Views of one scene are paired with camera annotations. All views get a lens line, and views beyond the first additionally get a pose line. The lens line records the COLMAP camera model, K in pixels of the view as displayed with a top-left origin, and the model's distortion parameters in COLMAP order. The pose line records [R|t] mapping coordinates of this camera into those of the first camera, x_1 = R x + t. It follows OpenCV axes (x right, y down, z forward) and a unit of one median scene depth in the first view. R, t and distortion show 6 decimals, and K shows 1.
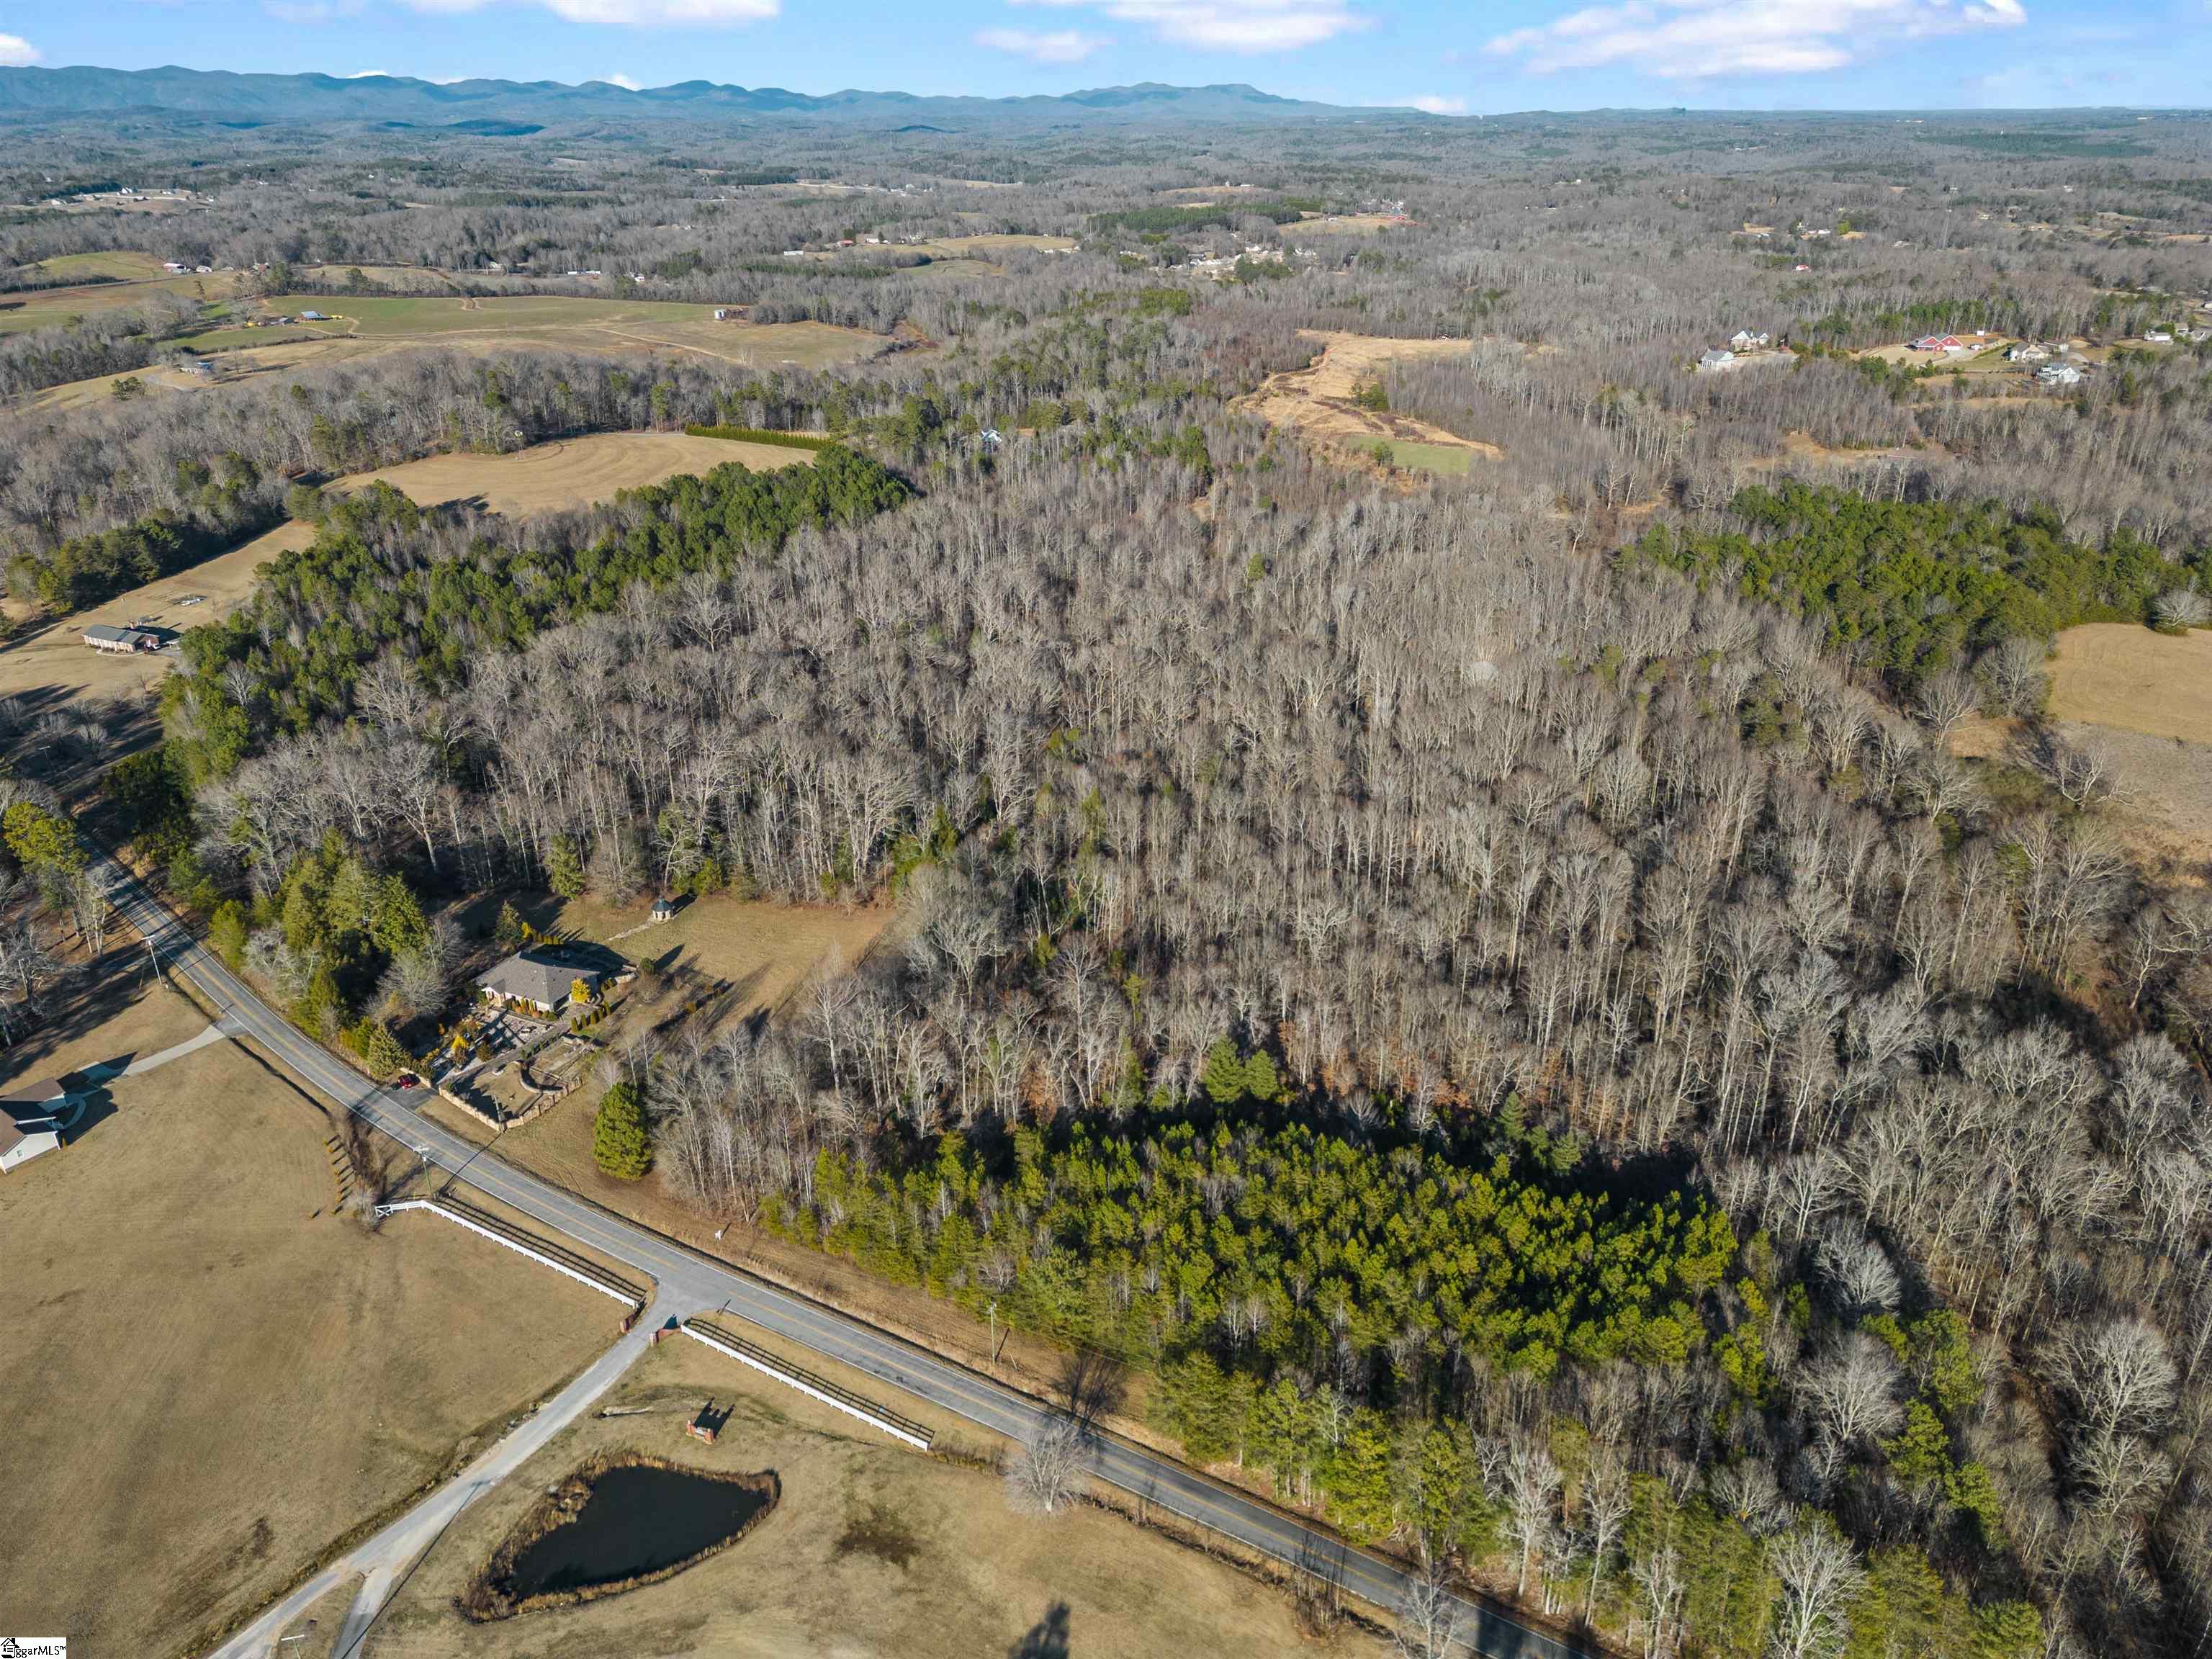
lens RADIAL K [[1562.2, 0, 1129.8], [0, 1562.2, 823.6], [0, 0, 1]] dist [0.064046, -0.056532]
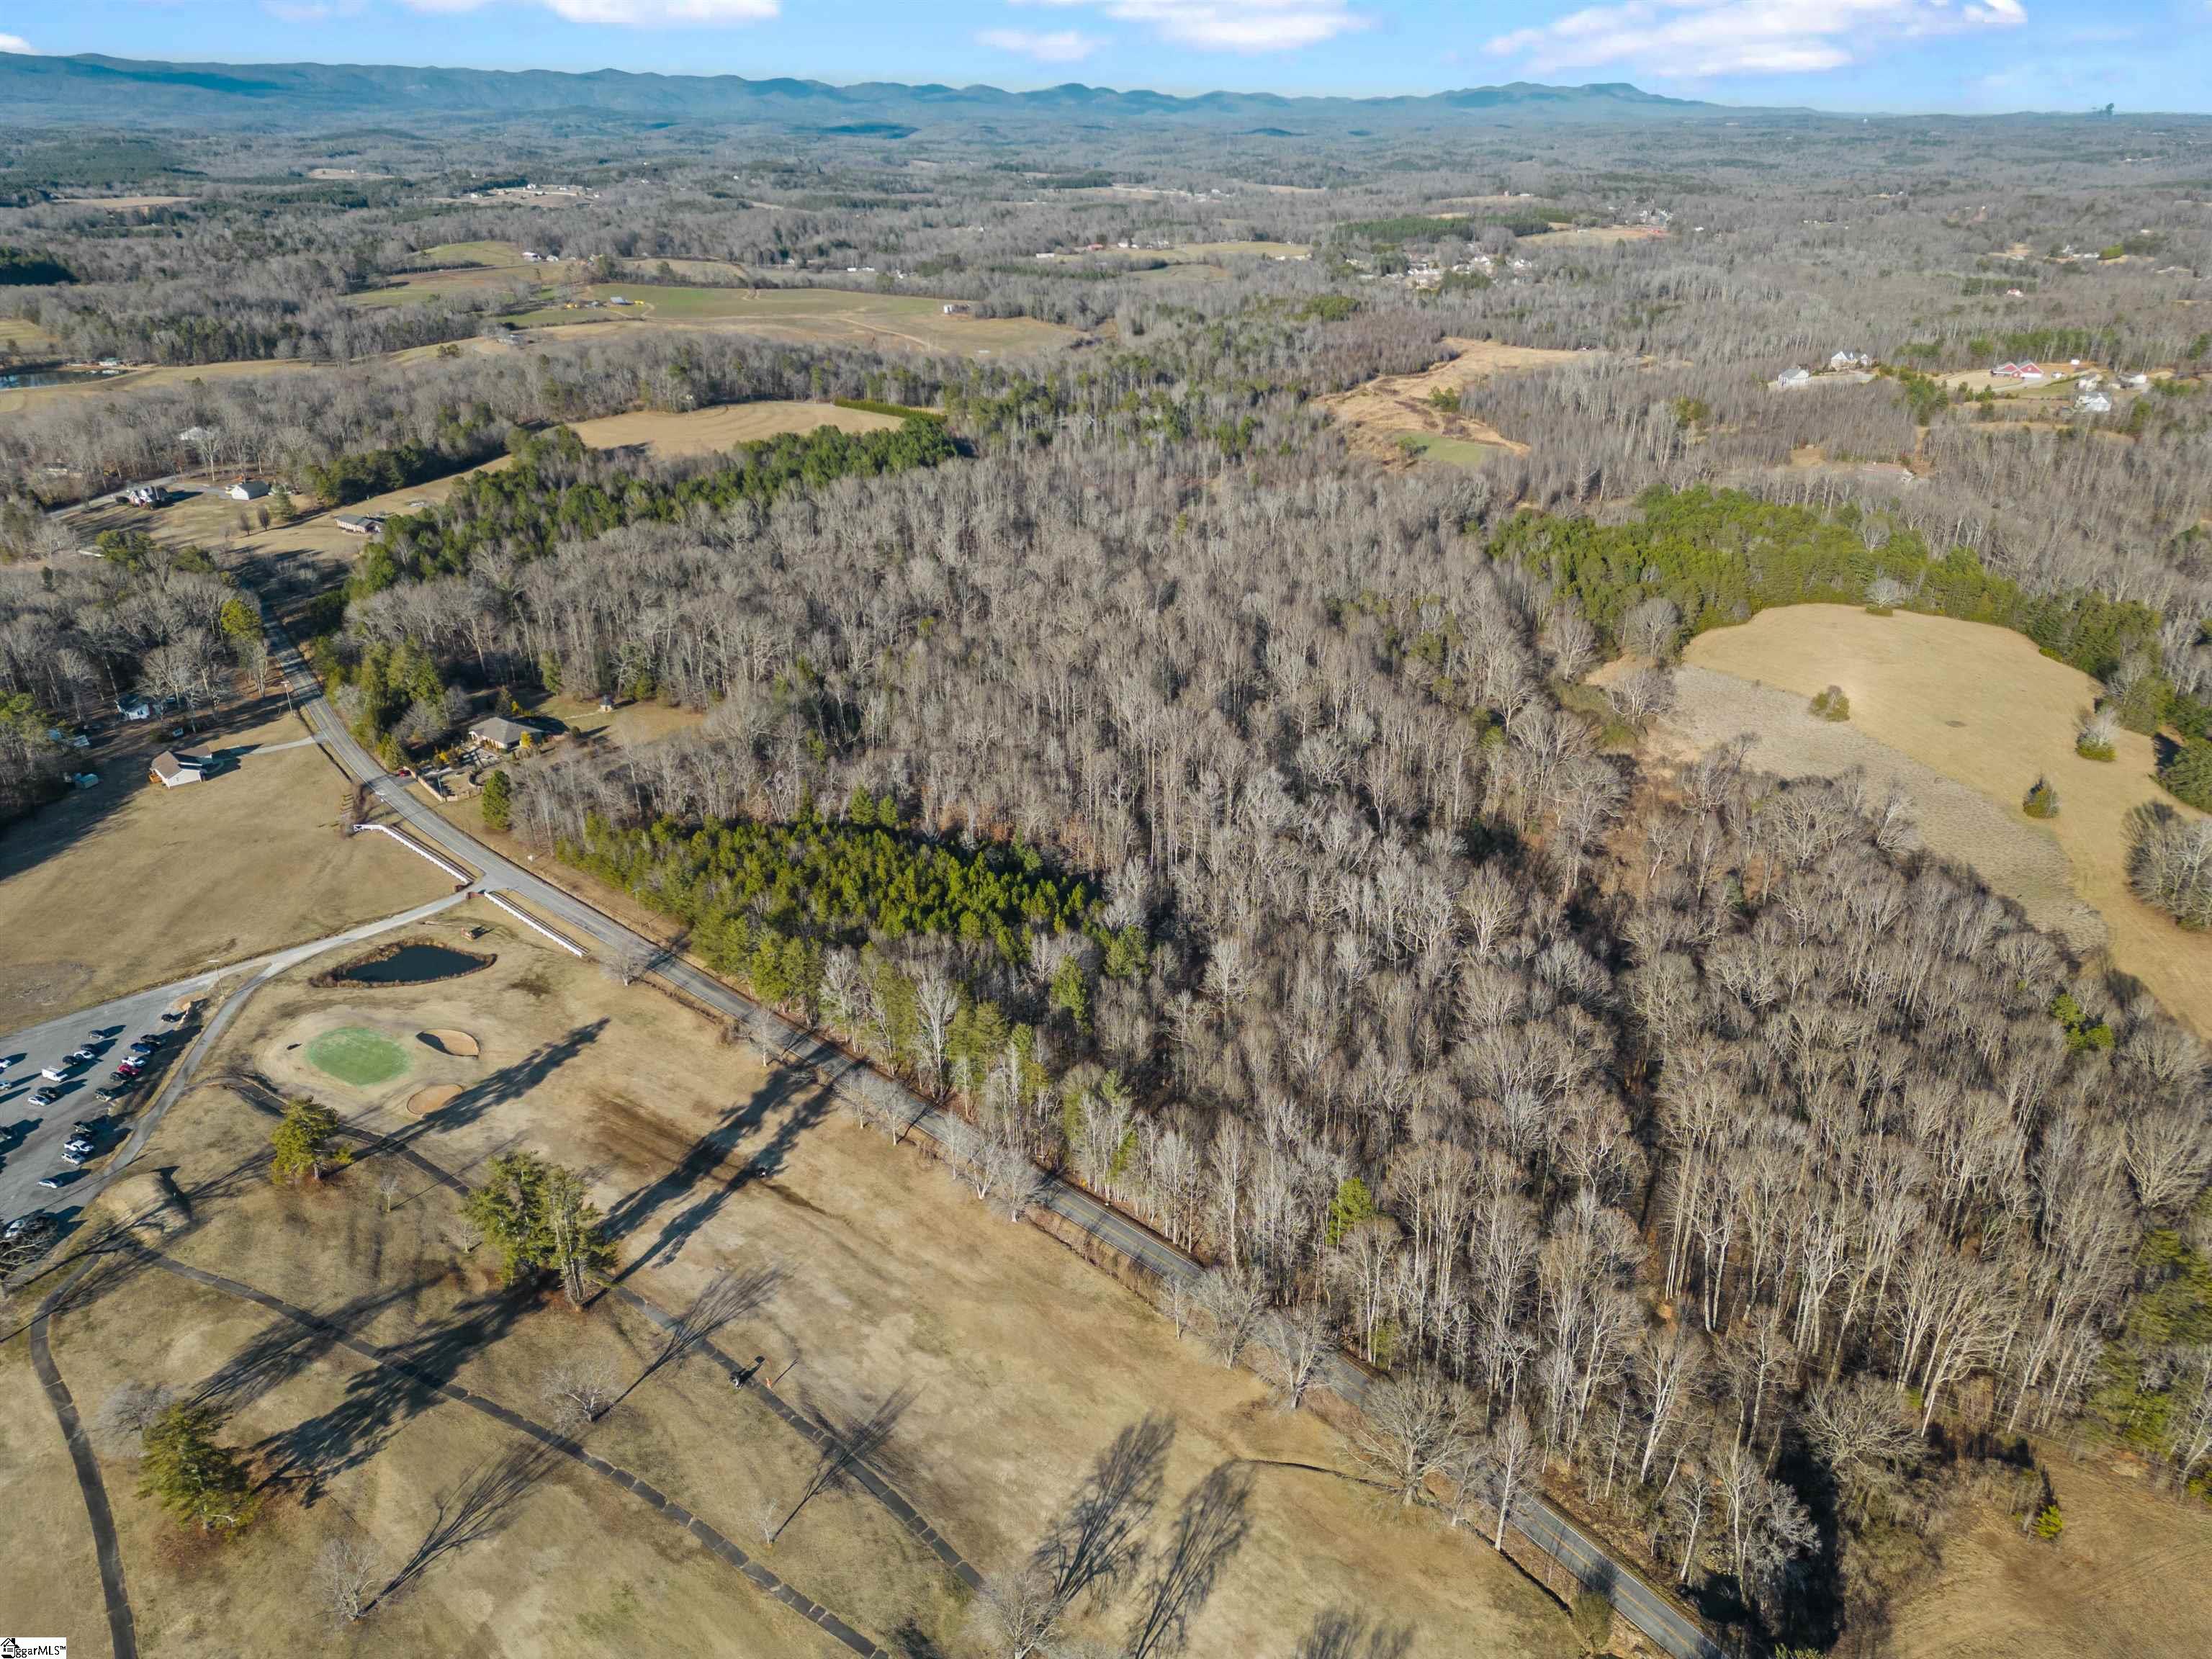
lens RADIAL K [[1562.2, 0, 1112.8], [0, 1562.2, 827.6], [0, 0, 1]] dist [0.064046, -0.056532]
pose [[0.976125, 0.094635, -0.195512, 0.251510], [-0.094351, 0.995481, 0.010785, 0.058303], [0.195649, 0.007919, 0.980642, -0.194197]]
